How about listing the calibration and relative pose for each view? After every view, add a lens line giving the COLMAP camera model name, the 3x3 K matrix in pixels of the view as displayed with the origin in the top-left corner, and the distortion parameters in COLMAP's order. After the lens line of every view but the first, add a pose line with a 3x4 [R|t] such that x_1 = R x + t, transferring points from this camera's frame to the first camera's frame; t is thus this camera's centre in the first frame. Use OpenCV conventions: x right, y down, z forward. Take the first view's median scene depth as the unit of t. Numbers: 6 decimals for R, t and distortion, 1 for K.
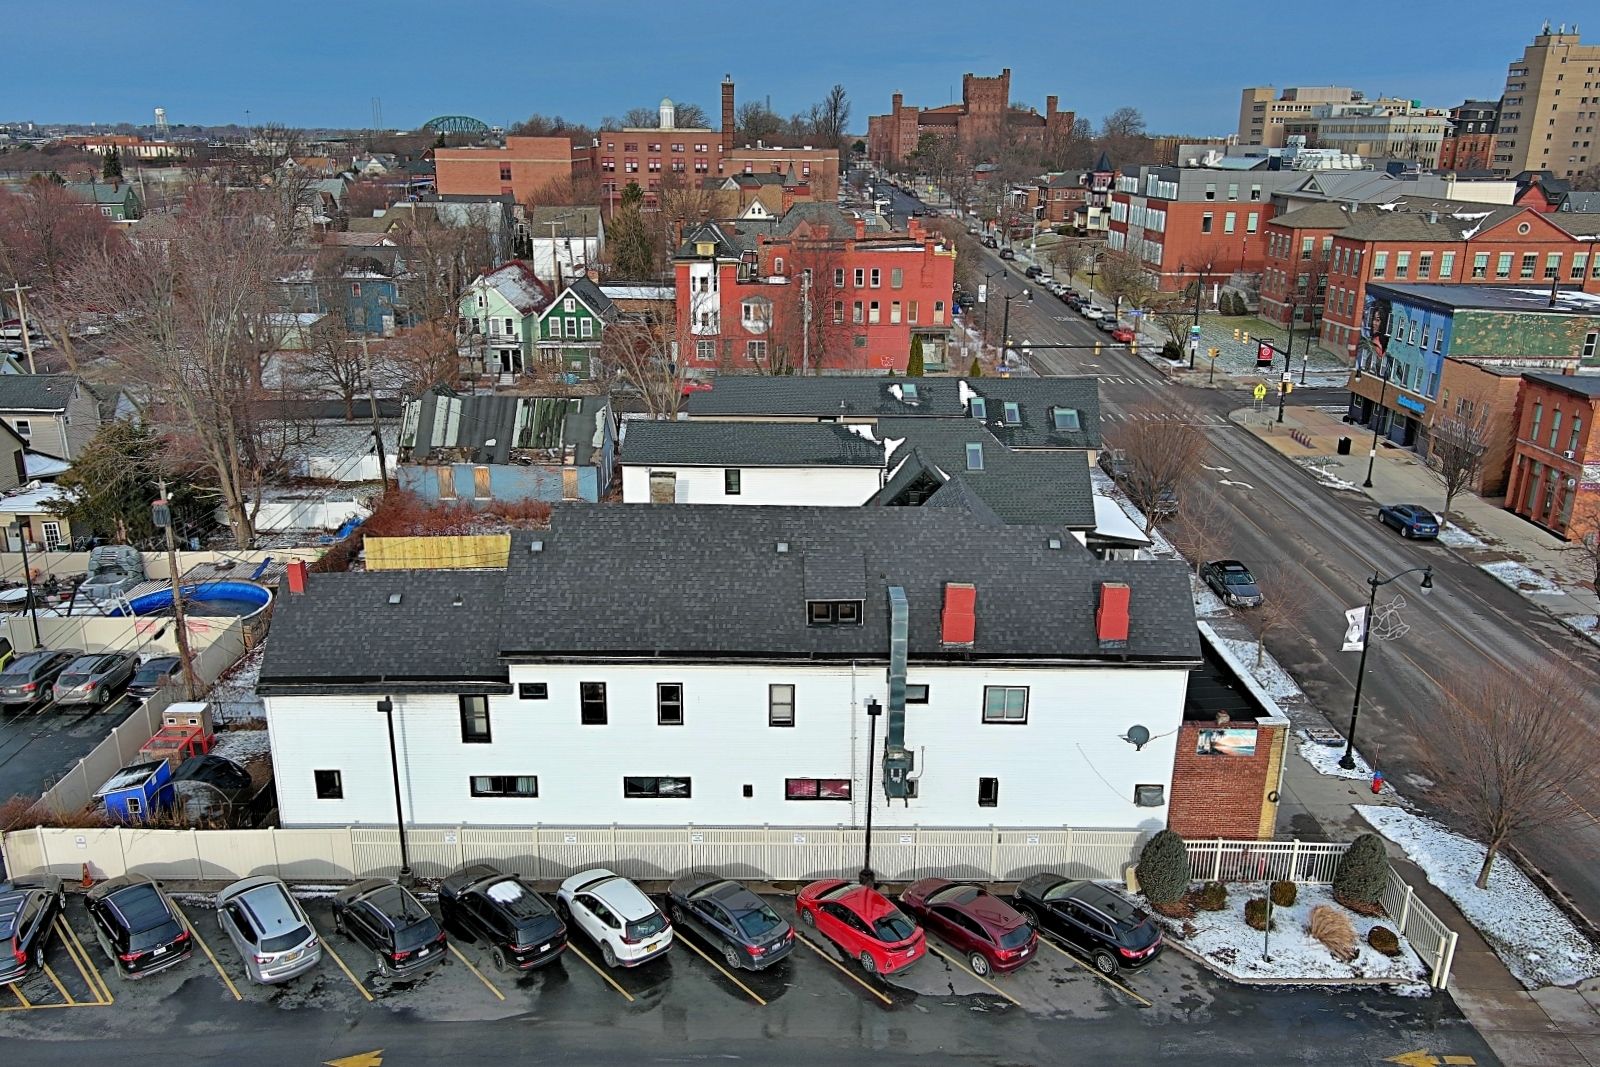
lens RADIAL K [[1254.1, 0, 804.7], [0, 1254.1, 525.8], [0, 0, 1]] dist [0.005557, 0.000000]
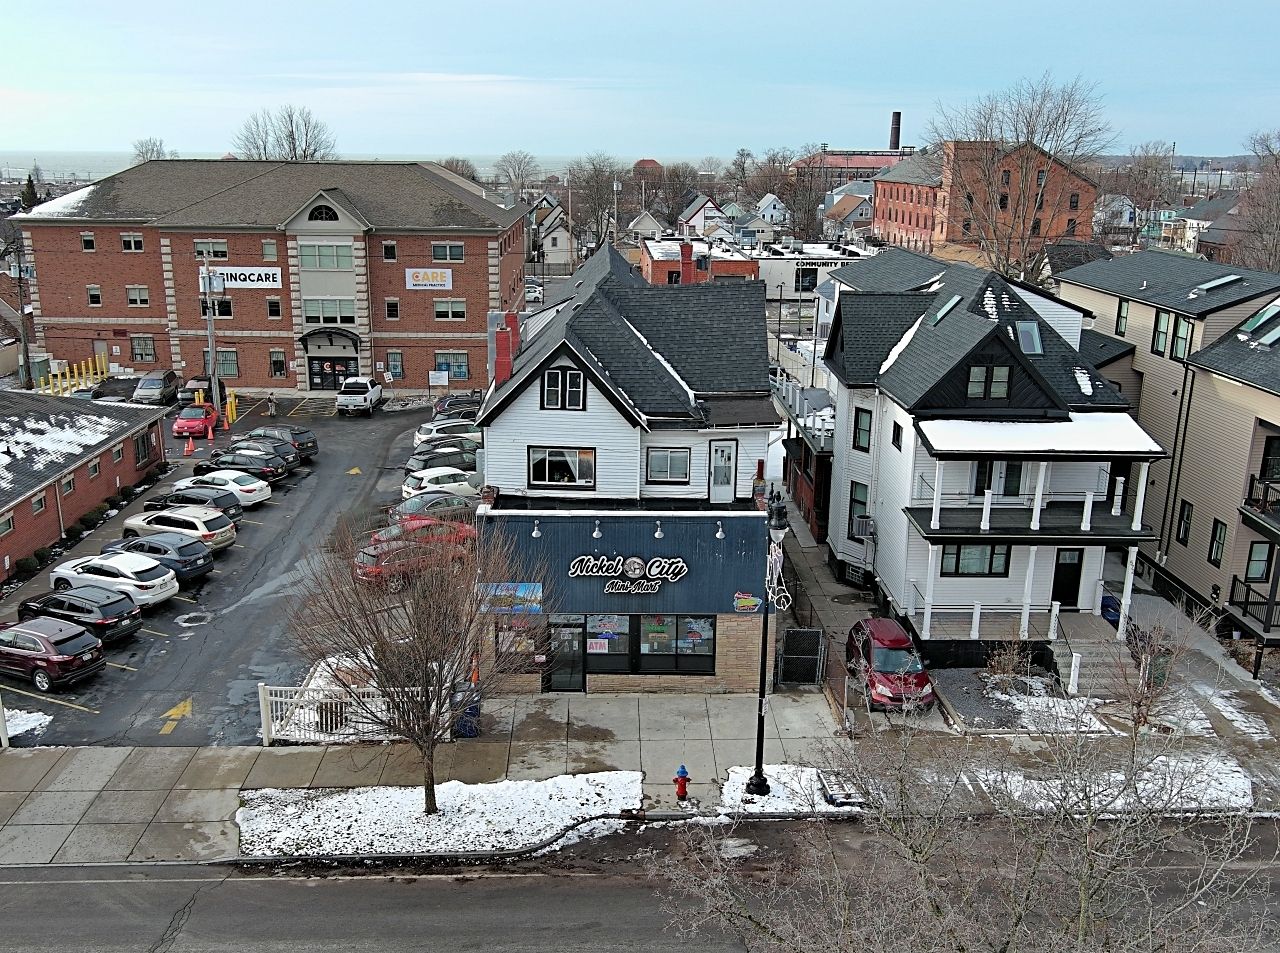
lens RADIAL K [[1249.4, 0, 607.1], [0, 1249.4, 538.5], [0, 0, 1]] dist [0.018268, 0.000000]
pose [[-0.003821, 0.284478, -0.958675, 1.215707], [-0.306973, 0.912061, 0.271869, -0.095127], [0.951711, 0.295326, 0.083842, 0.998911]]
